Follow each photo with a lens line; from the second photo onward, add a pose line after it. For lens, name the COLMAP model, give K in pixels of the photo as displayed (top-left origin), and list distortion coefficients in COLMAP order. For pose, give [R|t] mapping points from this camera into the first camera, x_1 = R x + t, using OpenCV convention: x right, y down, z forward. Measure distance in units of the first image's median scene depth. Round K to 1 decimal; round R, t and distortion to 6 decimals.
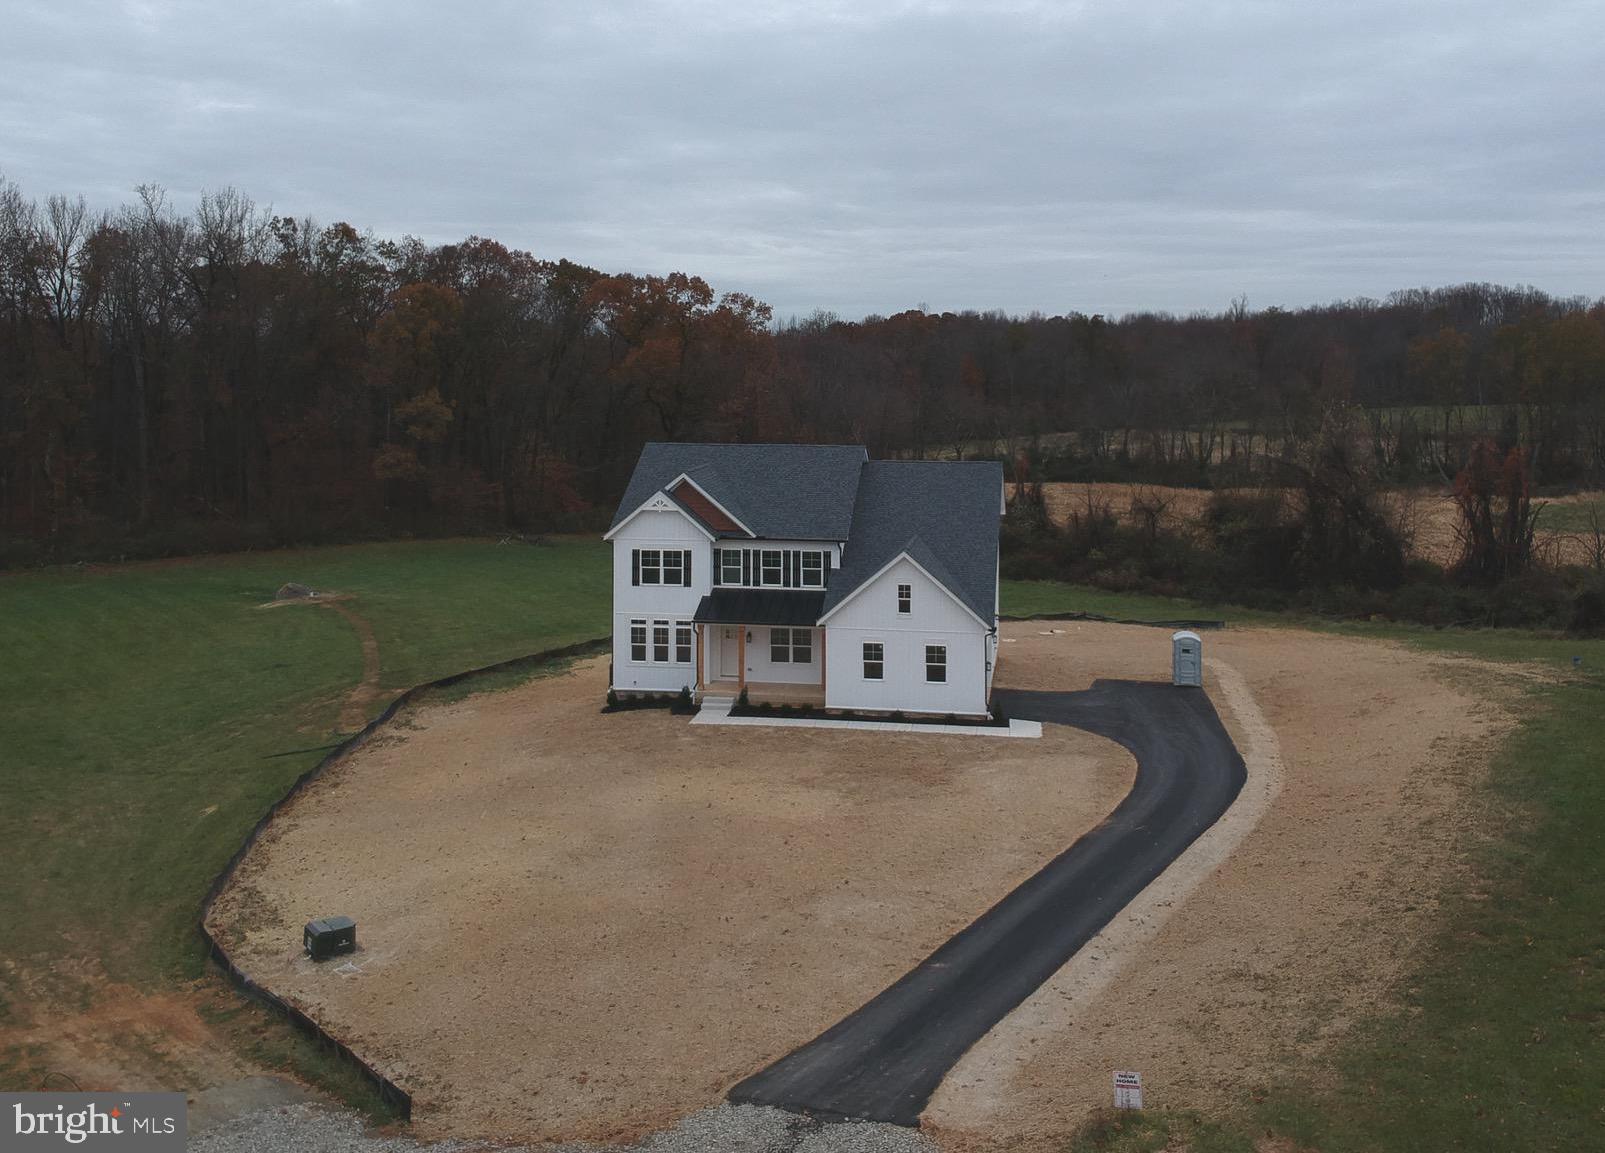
lens RADIAL K [[1468.9, 0, 807.3], [0, 1468.9, 381.7], [0, 0, 1]] dist [0.129640, -0.215231]
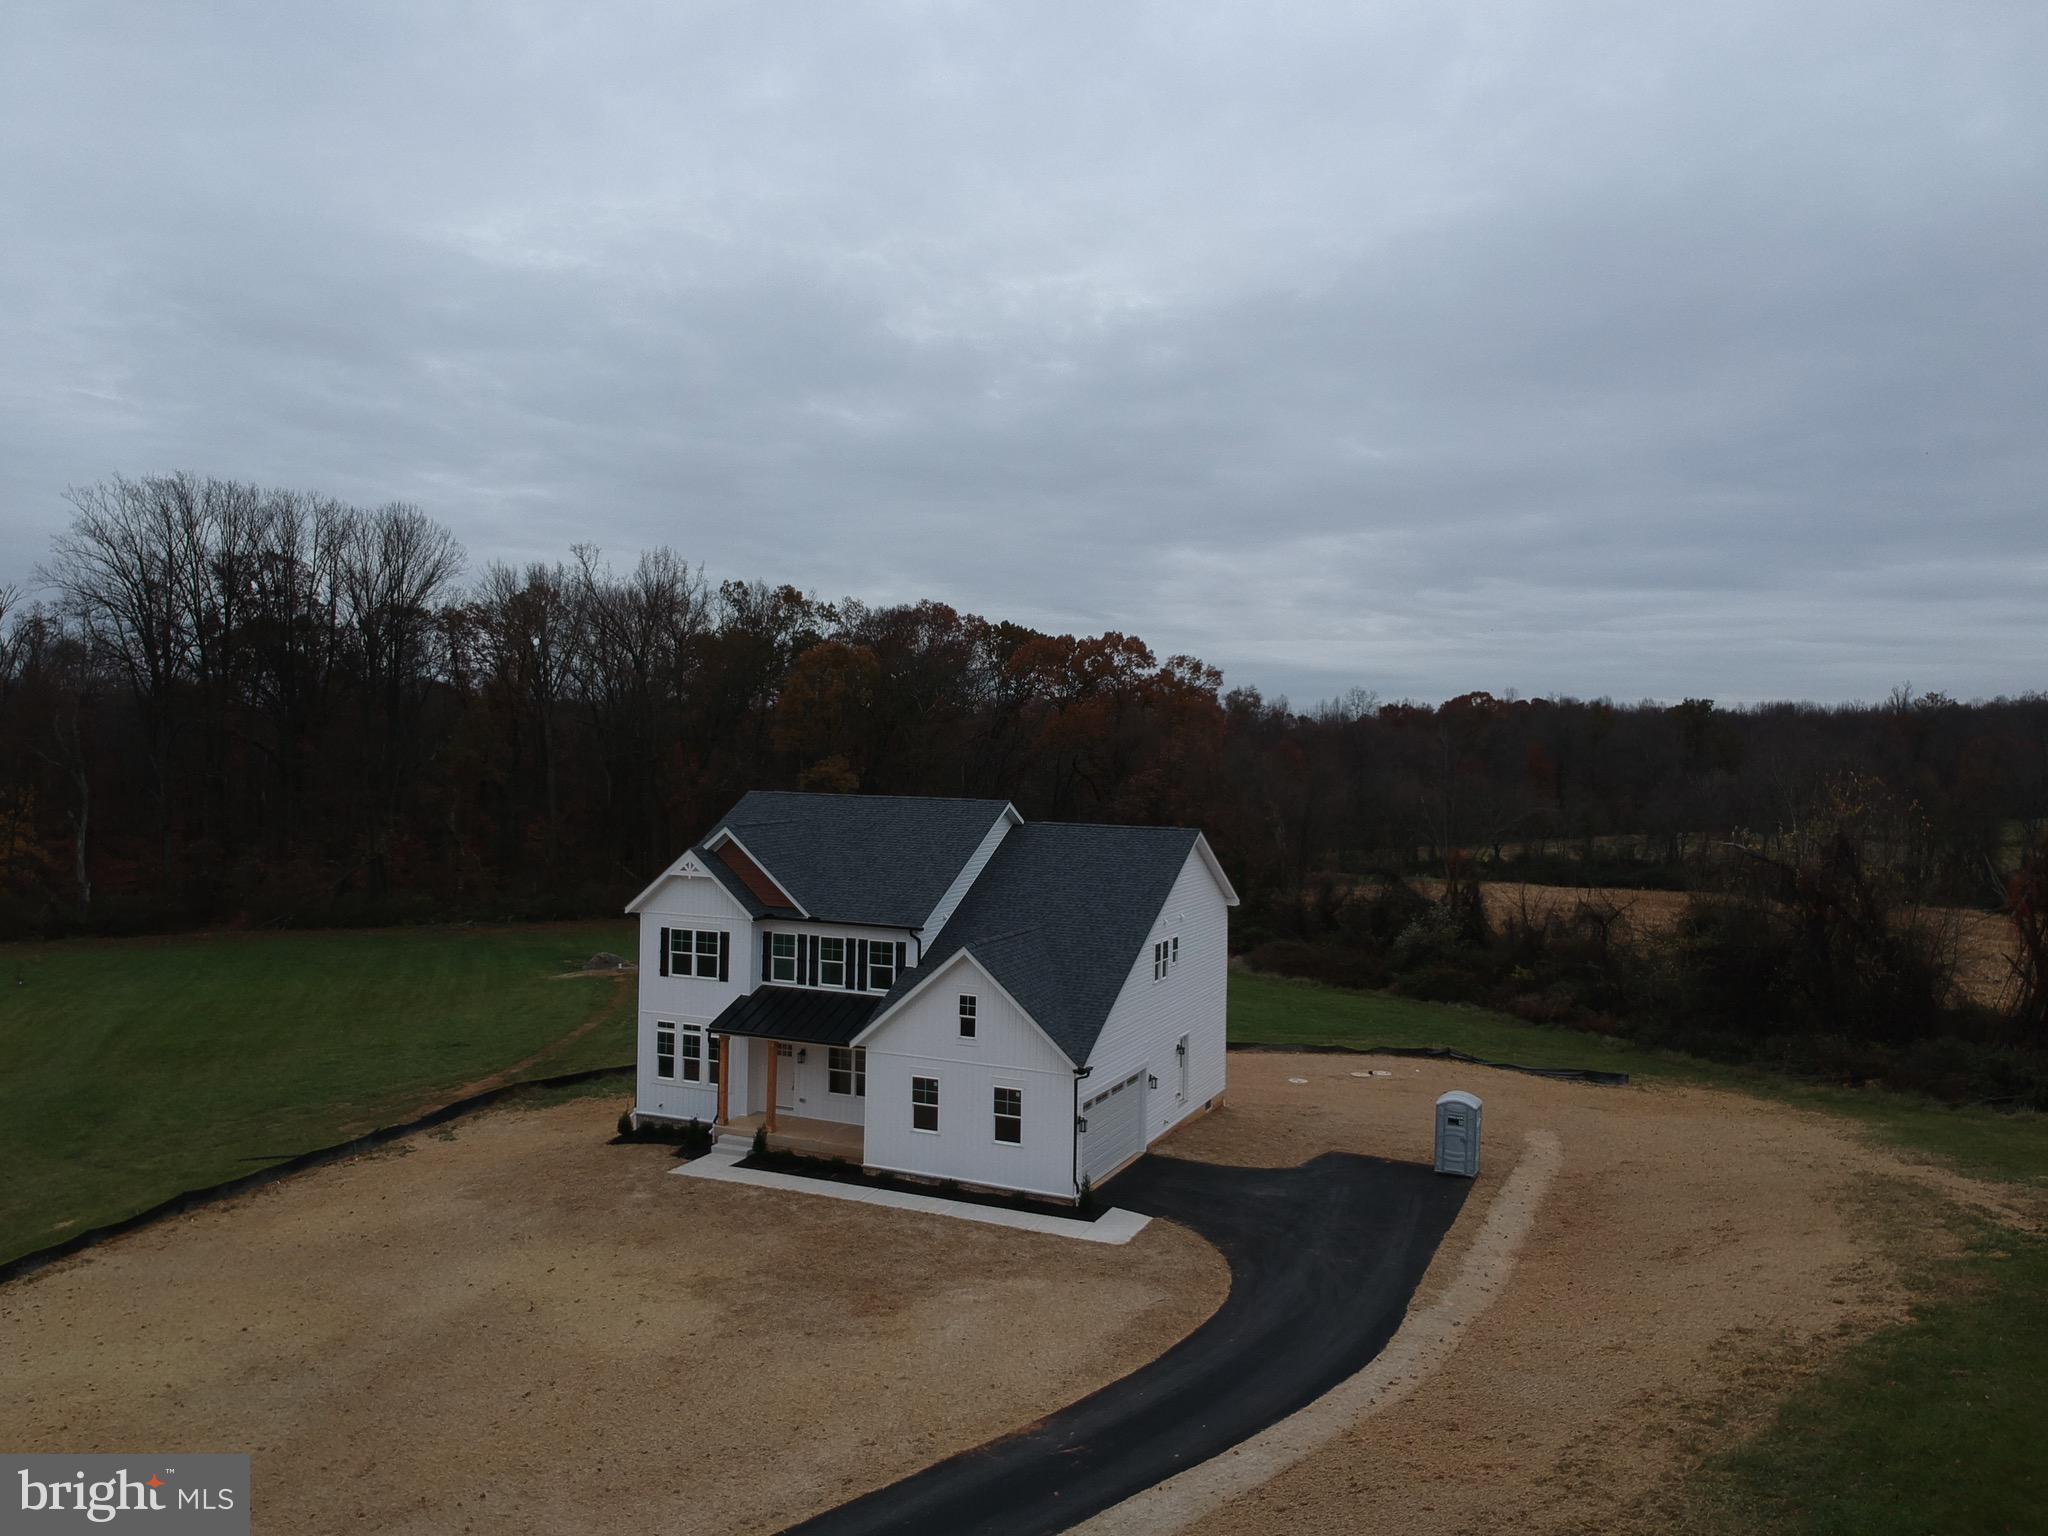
lens RADIAL K [[1481.5, 0, 1009.7], [0, 1481.5, 755.0], [0, 0, 1]] dist [0.109087, -0.192884]
pose [[0.965016, 0.017313, -0.261619, 0.248271], [-0.020584, 0.999740, -0.009765, 0.030407], [0.261382, 0.014808, 0.965122, 0.317019]]
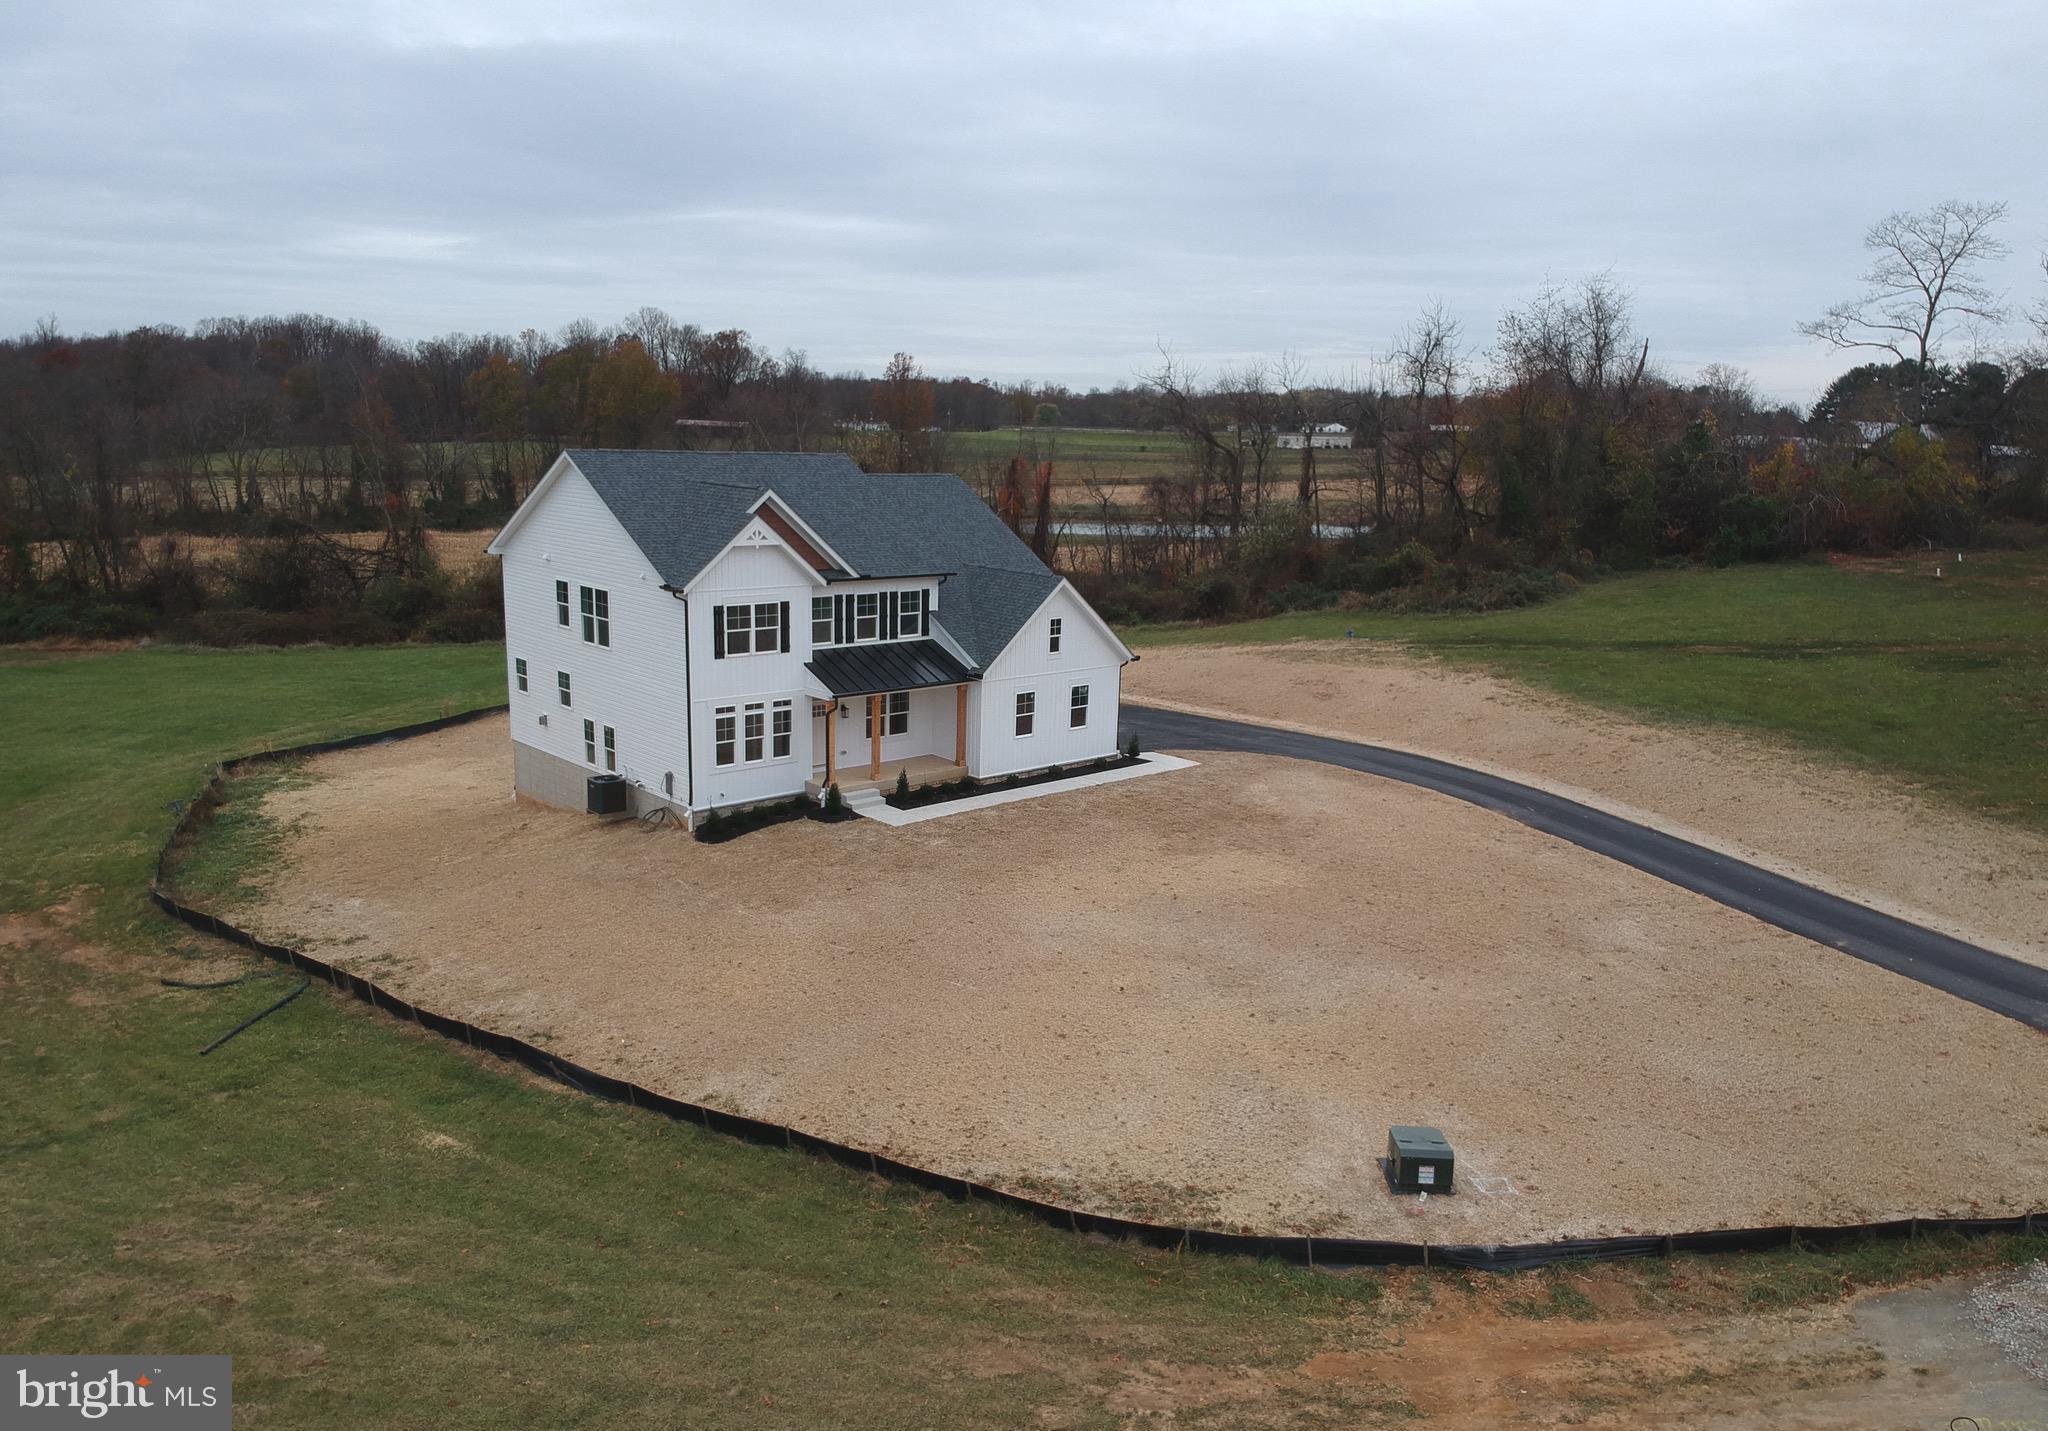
lens RADIAL K [[1456.6, 0, 1016.7], [0, 1456.6, 781.9], [0, 0, 1]] dist [0.095466, -0.155131]
pose [[0.624991, -0.170229, 0.761845, -0.558824], [-0.014487, 0.973237, 0.229347, 0.036334], [-0.780497, -0.154377, 0.605798, 0.473431]]
